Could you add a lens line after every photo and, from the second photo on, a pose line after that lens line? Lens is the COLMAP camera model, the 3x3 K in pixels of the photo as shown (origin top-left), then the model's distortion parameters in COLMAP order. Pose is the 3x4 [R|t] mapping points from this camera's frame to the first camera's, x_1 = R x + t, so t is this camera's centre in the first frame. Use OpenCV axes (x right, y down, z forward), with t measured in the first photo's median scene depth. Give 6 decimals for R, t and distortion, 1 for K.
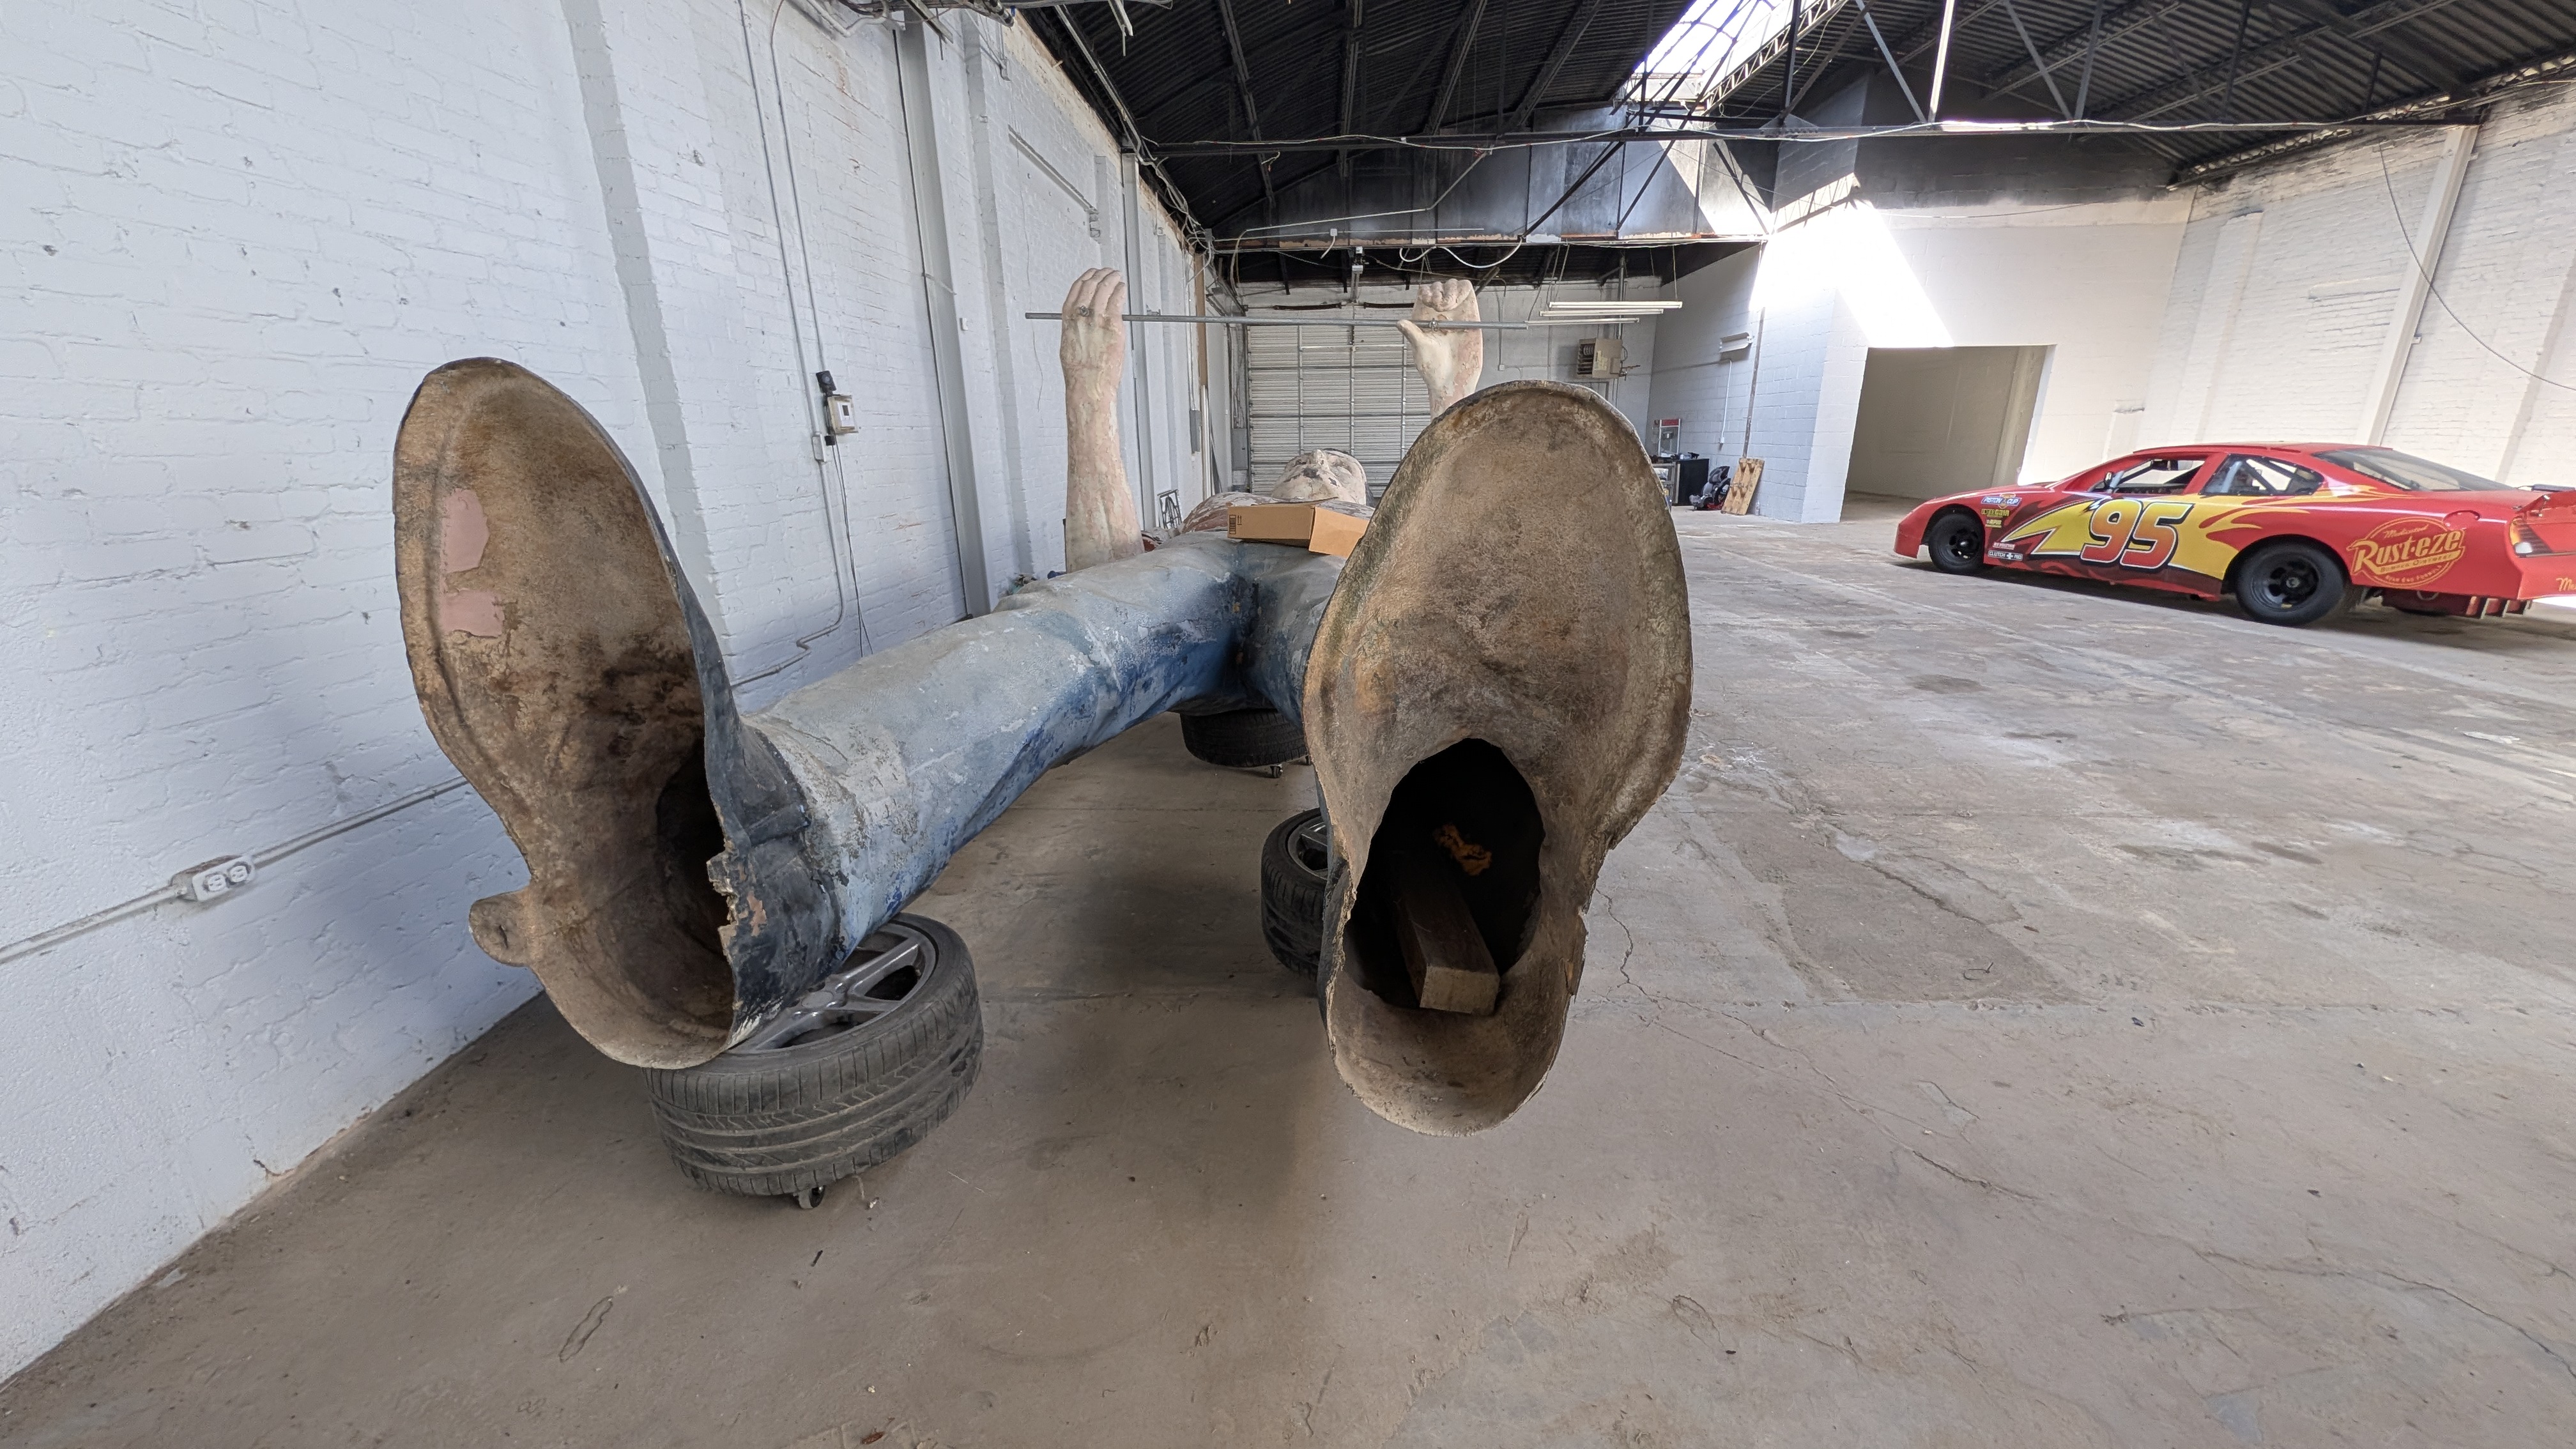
lens RADIAL K [[956.6, 0, 1285.6], [0, 956.6, 724.9], [0, 0, 1]] dist [0.002110, 0.000080]
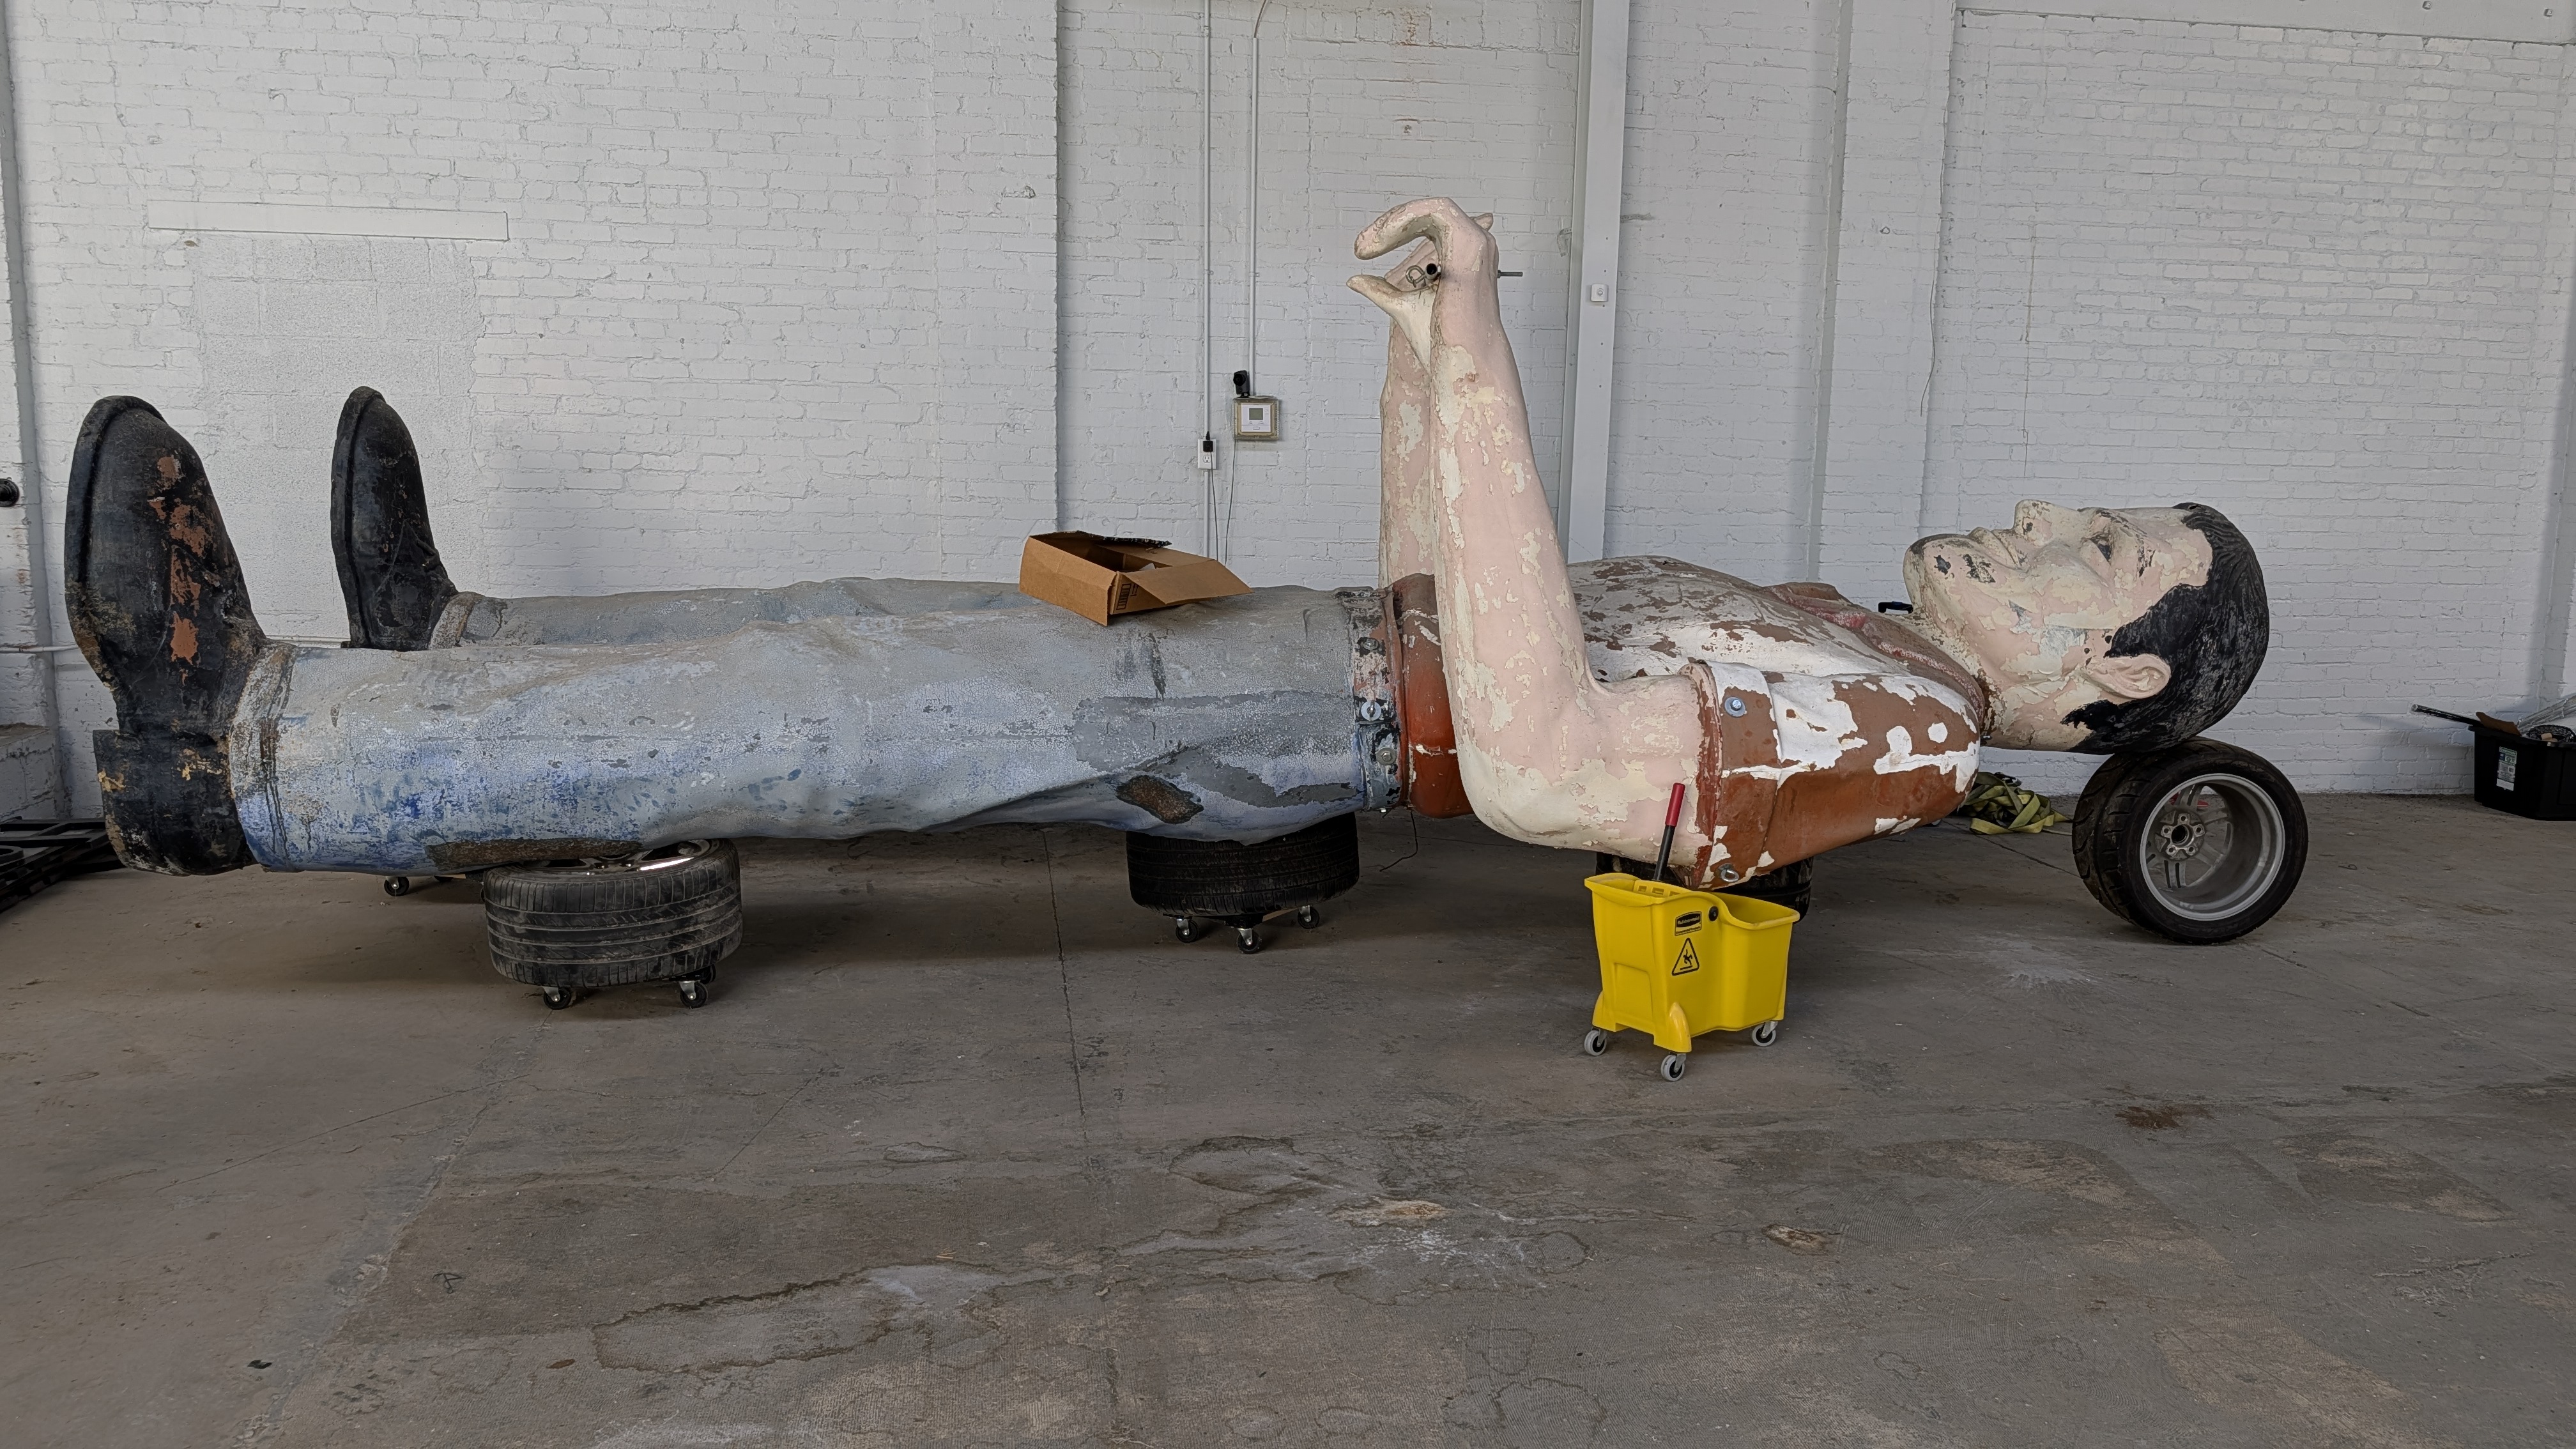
lens RADIAL K [[1873.7, 0, 1280.2], [0, 1873.7, 732.8], [0, 0, 1]] dist [0.004636, 0.003096]
pose [[0.189781, 0.168266, -0.967300, 1.428688], [-0.315056, 0.943541, 0.102321, -0.274223], [0.929905, 0.285335, 0.232079, 0.820912]]
